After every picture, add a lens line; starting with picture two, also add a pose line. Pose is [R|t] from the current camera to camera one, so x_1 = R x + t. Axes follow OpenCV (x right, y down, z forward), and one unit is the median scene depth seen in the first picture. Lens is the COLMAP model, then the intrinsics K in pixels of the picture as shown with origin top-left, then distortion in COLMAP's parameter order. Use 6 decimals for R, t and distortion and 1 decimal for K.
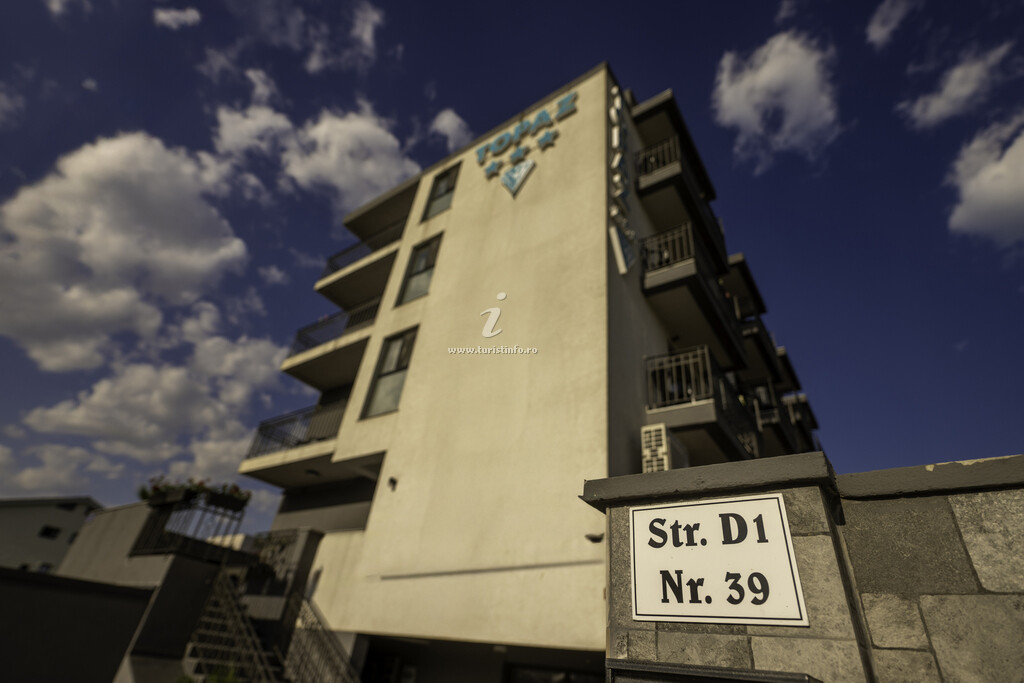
lens RADIAL K [[479.7, 0, 515.5], [0, 479.7, 337.8], [0, 0, 1]] dist [0.001882, 0.000262]
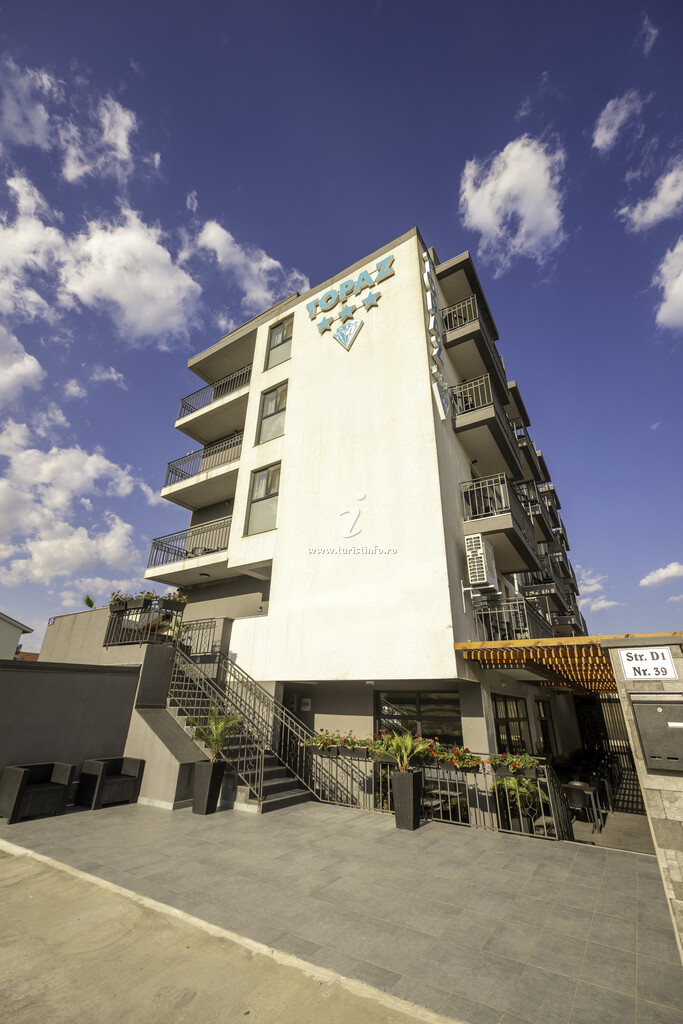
lens RADIAL K [[400.4, 0, 341.5], [0, 400.4, 512.0], [0, 0, 1]] dist [-0.001663, -0.000093]
pose [[0.995866, -0.060588, 0.067676, -0.123086], [0.047506, 0.982430, 0.180482, -0.080292], [-0.077422, -0.176520, 0.981247, -0.096888]]
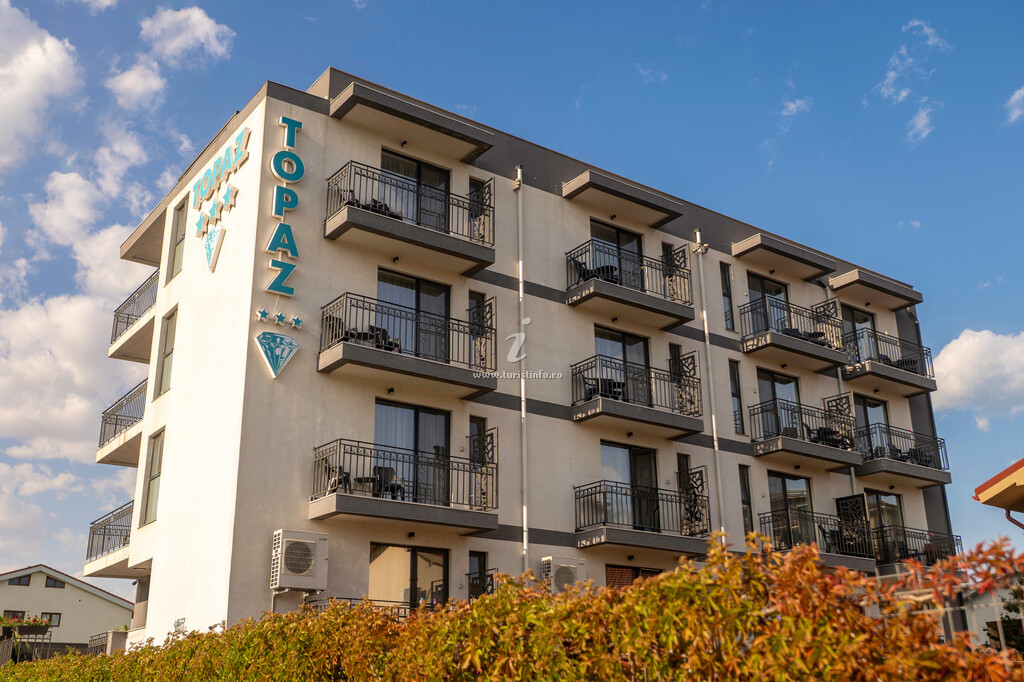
lens RADIAL K [[1050.2, 0, 512.0], [0, 1050.2, 341.0], [0, 0, 1]] dist [-0.003494, 0.014359]
pose [[0.943266, -0.221227, -0.247603, 1.135650], [0.275658, 0.937463, 0.212544, -0.489414], [0.185098, -0.268739, 0.945261, -0.965344]]
